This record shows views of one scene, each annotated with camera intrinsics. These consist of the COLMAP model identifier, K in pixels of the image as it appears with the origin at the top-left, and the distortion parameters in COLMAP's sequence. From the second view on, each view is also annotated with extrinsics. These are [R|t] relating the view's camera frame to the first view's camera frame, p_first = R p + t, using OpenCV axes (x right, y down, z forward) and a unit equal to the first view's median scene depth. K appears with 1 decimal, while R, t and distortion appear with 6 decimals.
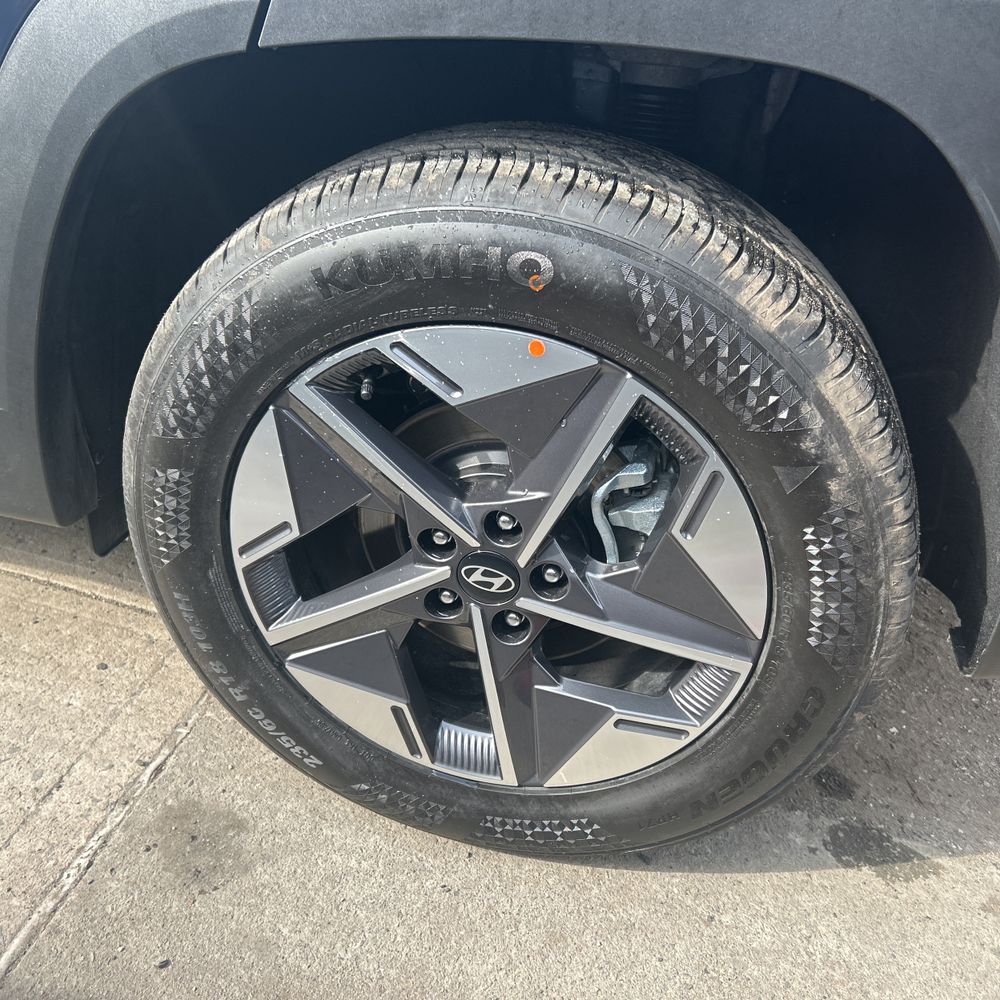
lens RADIAL K [[1019.2, 0, 494.5], [0, 1019.2, 496.0], [0, 0, 1]] dist [0.017858, 0.000000]
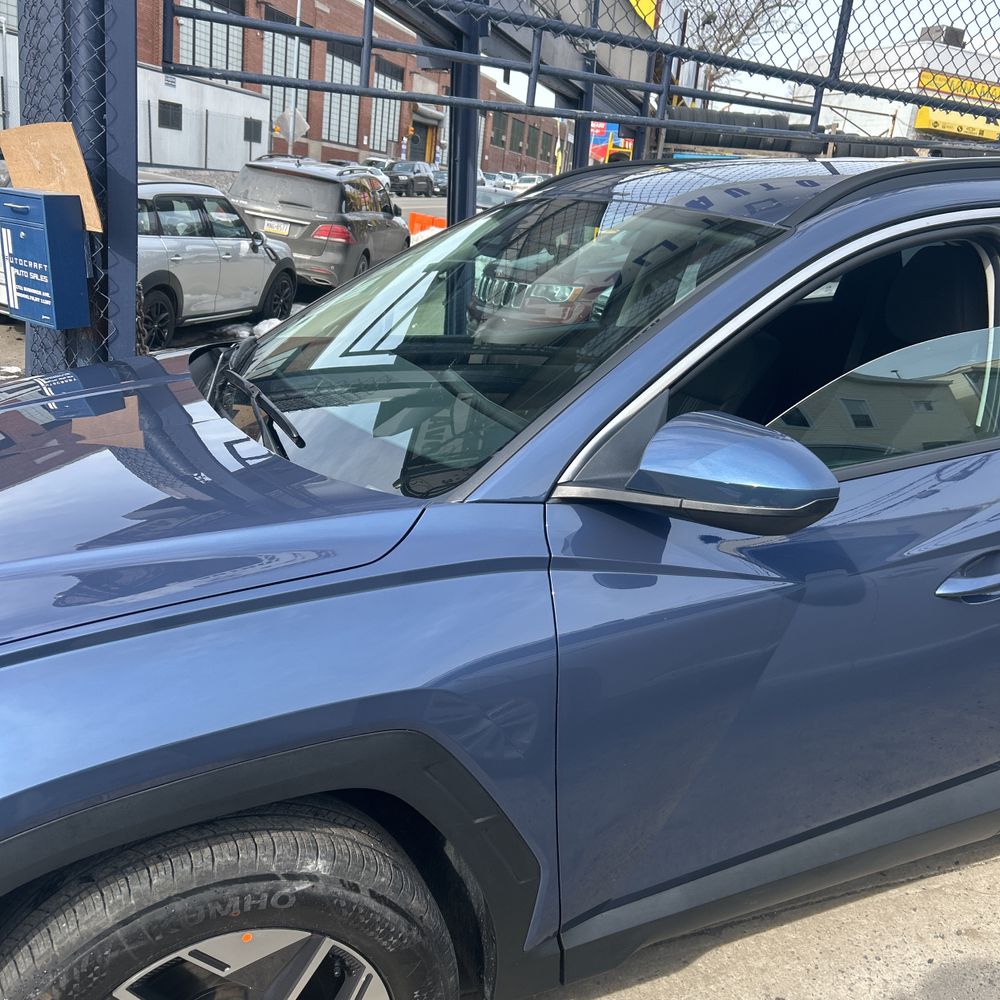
lens RADIAL K [[1019.2, 0, 493.4], [0, 1019.2, 498.8], [0, 0, 1]] dist [0.017858, 0.000000]
pose [[0.784955, -0.020381, 0.619217, -0.646838], [0.165327, 0.970107, -0.177647, -0.429639], [-0.597086, 0.241818, 0.764861, -0.679043]]
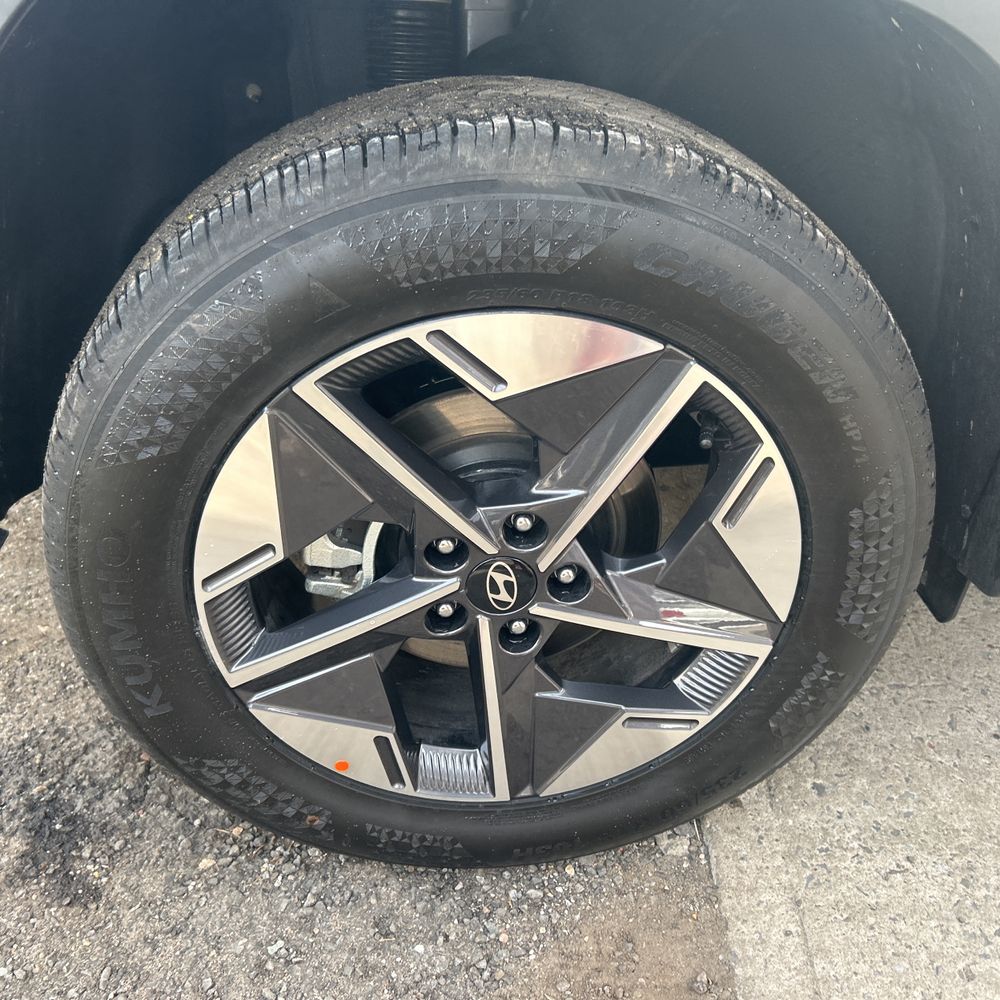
lens RADIAL K [[1019.2, 0, 497.7], [0, 1019.2, 506.8], [0, 0, 1]] dist [0.017858, 0.000000]
pose [[0.946944, -0.076494, 0.312164, -0.285660], [0.061899, 0.996487, 0.056413, -0.041405], [-0.315383, -0.034098, 0.948352, 0.137707]]
